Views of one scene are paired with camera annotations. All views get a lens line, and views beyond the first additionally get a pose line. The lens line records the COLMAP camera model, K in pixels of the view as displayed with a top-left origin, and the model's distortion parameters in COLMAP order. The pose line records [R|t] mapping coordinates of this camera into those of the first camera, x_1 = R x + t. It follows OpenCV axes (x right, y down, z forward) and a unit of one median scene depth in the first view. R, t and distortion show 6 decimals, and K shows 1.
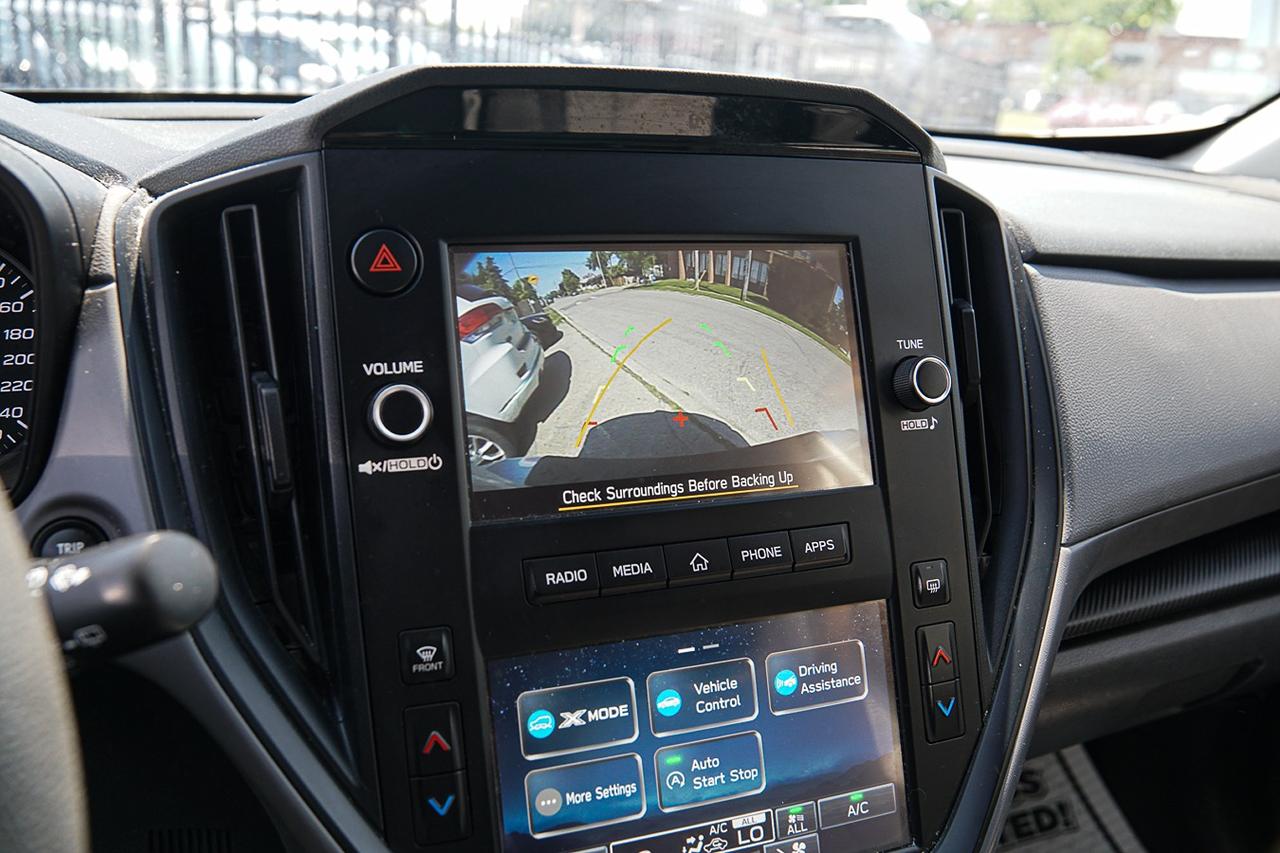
lens RADIAL K [[1054.2, 0, 640.0], [0, 1054.2, 426.5], [0, 0, 1]] dist [-0.143769, 0.124682]
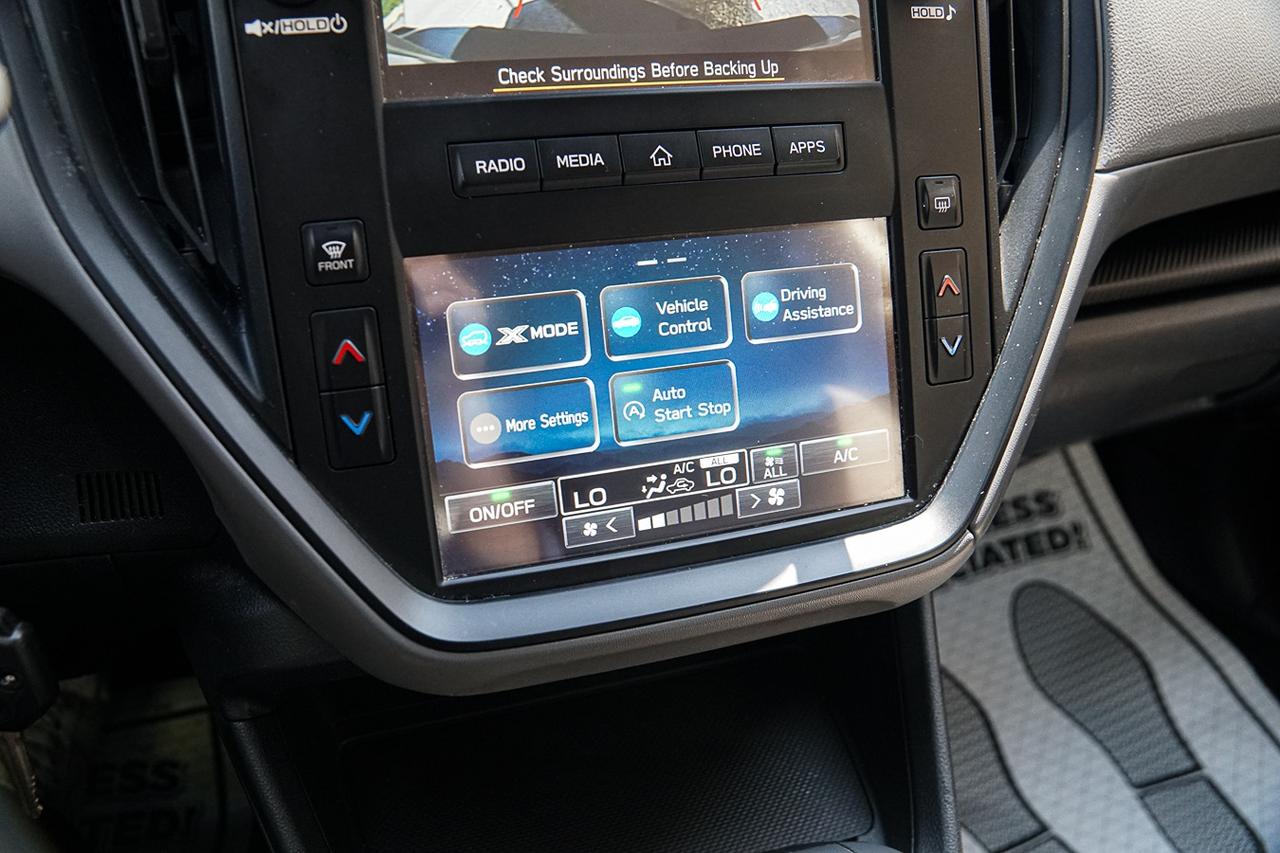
lens RADIAL K [[1009.5, 0, 640.0], [0, 1009.5, 426.5], [0, 0, 1]] dist [-0.146125, 0.120967]
pose [[0.998971, 0.007040, -0.044813, 0.076746], [0.003132, 0.974821, 0.222967, 0.161597], [0.045254, -0.222878, 0.973795, 0.164420]]
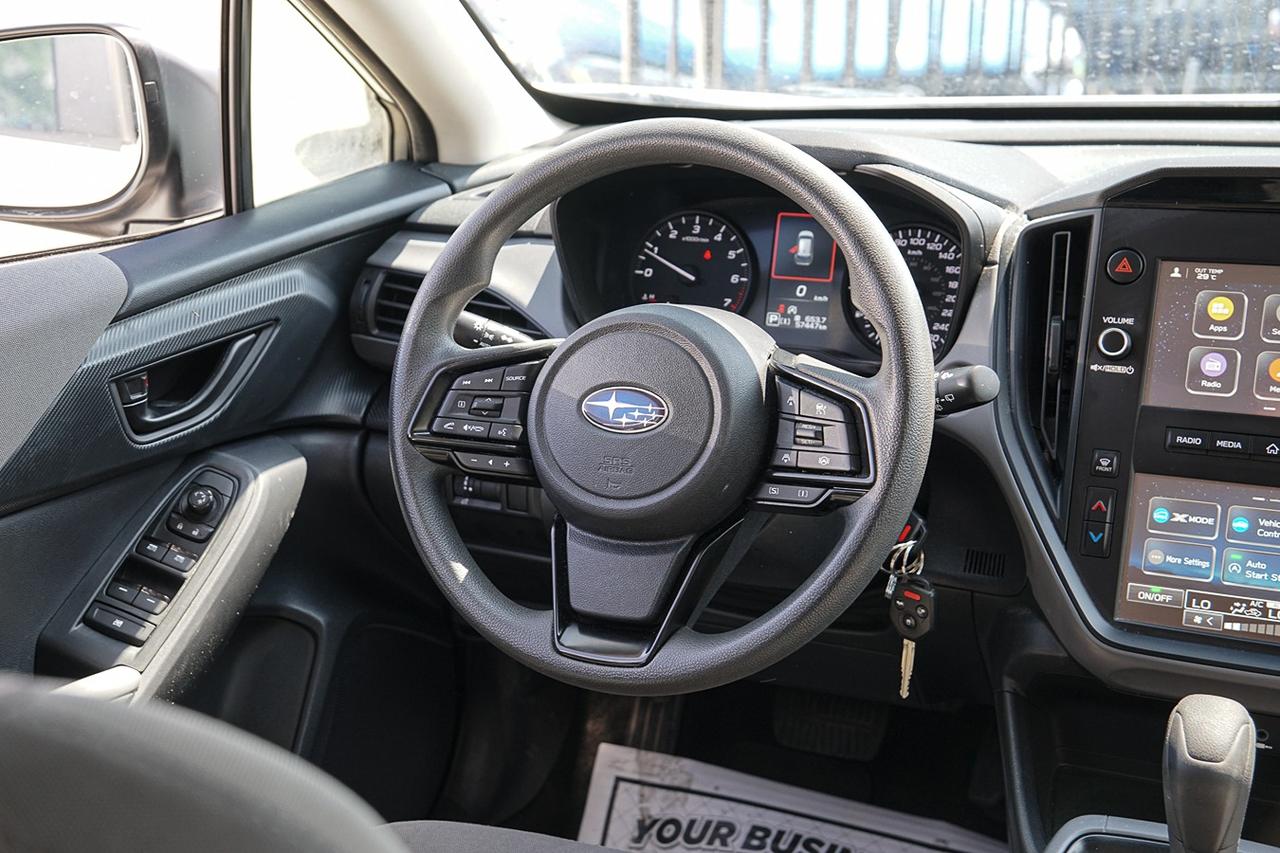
lens RADIAL K [[1763.5, 0, 640.0], [0, 1763.5, 426.5], [0, 0, 1]] dist [0.137599, 0.138237]
pose [[0.727153, 0.144812, -0.671028, 1.300704], [-0.164049, 0.985832, 0.034979, 0.160054], [0.666586, 0.084646, 0.740607, -1.941261]]
